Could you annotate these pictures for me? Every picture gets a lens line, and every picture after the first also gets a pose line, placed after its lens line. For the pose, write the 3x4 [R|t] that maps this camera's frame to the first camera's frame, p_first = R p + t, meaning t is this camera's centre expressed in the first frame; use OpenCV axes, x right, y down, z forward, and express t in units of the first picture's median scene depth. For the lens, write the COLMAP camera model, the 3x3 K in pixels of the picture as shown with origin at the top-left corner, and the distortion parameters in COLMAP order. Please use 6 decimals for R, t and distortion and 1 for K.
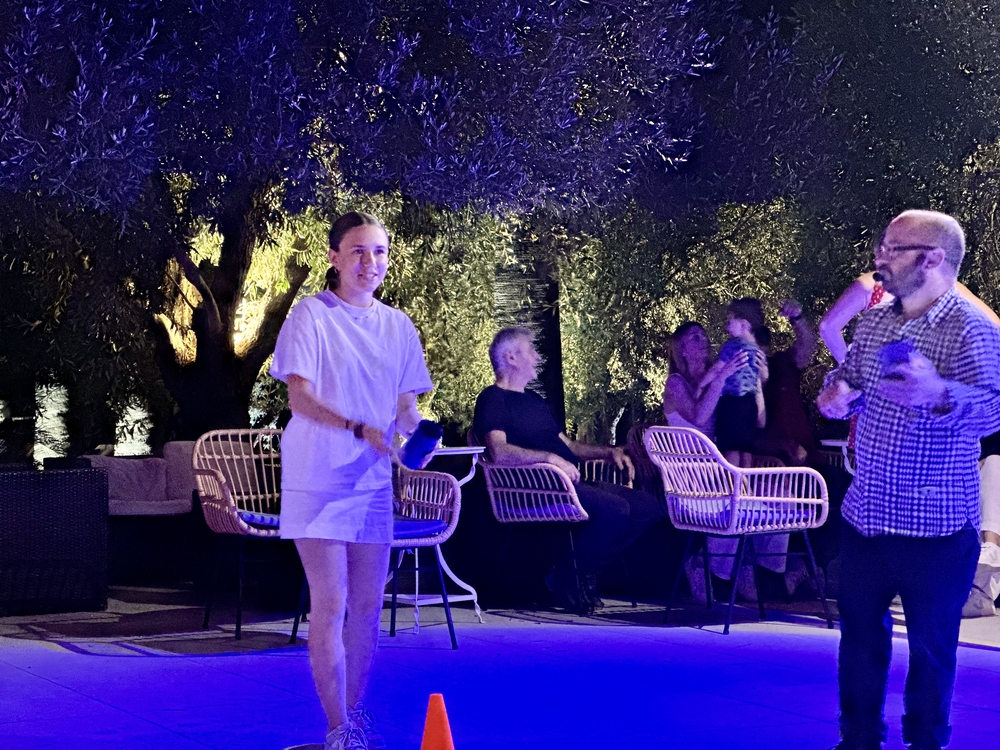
lens RADIAL K [[2256.5, 0, 501.2], [0, 2256.5, 298.1], [0, 0, 1]] dist [0.223065, 0.000000]
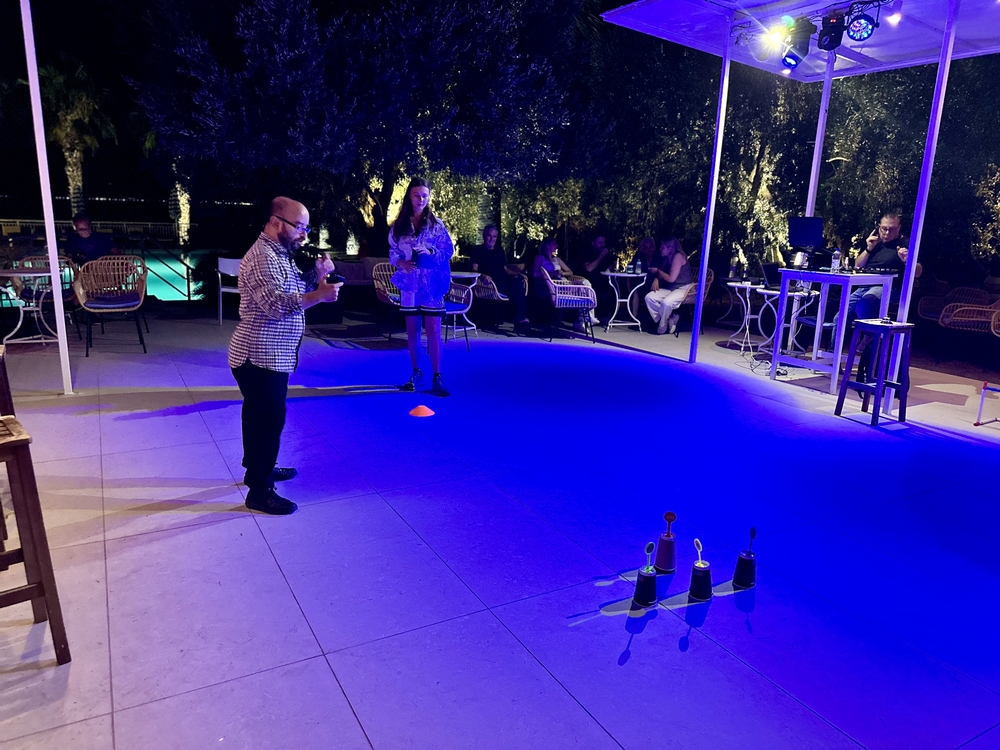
lens RADIAL K [[688.6, 0, 501.0], [0, 688.6, 374.2], [0, 0, 1]] dist [0.026083, -0.032792]
pose [[0.998332, 0.027983, 0.050507, -0.016506], [-0.040453, 0.963124, 0.265999, -0.029121], [-0.041201, -0.267598, 0.962649, 0.134308]]
